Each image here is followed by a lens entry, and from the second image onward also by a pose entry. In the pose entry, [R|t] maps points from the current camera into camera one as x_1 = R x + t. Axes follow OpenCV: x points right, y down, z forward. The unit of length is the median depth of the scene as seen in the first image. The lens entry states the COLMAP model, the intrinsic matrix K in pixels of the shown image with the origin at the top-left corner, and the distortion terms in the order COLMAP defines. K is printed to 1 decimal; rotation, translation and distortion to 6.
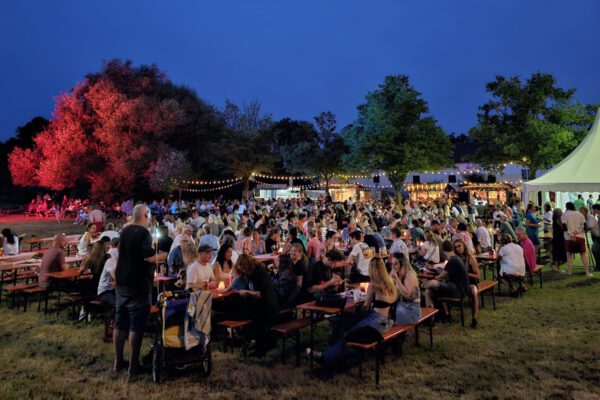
lens RADIAL K [[897.6, 0, 300.0], [0, 897.6, 200.0], [0, 0, 1]] dist [-0.017163, -0.008901]
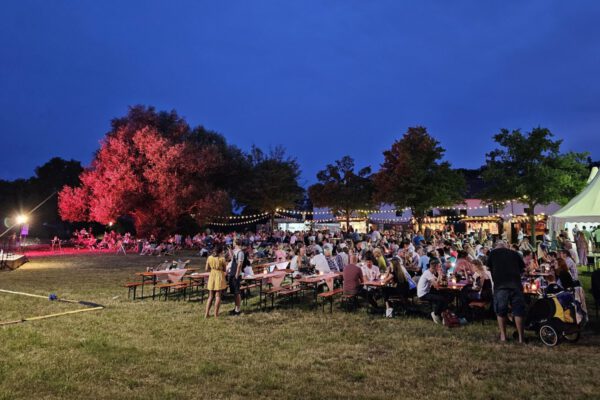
lens RADIAL K [[897.6, 0, 300.0], [0, 897.6, 200.0], [0, 0, 1]] dist [-0.017163, -0.008901]
pose [[0.978786, -0.002367, 0.204871, -0.268915], [0.010156, 0.999265, -0.036977, 0.001308], [-0.204633, 0.038273, 0.978090, -0.127316]]
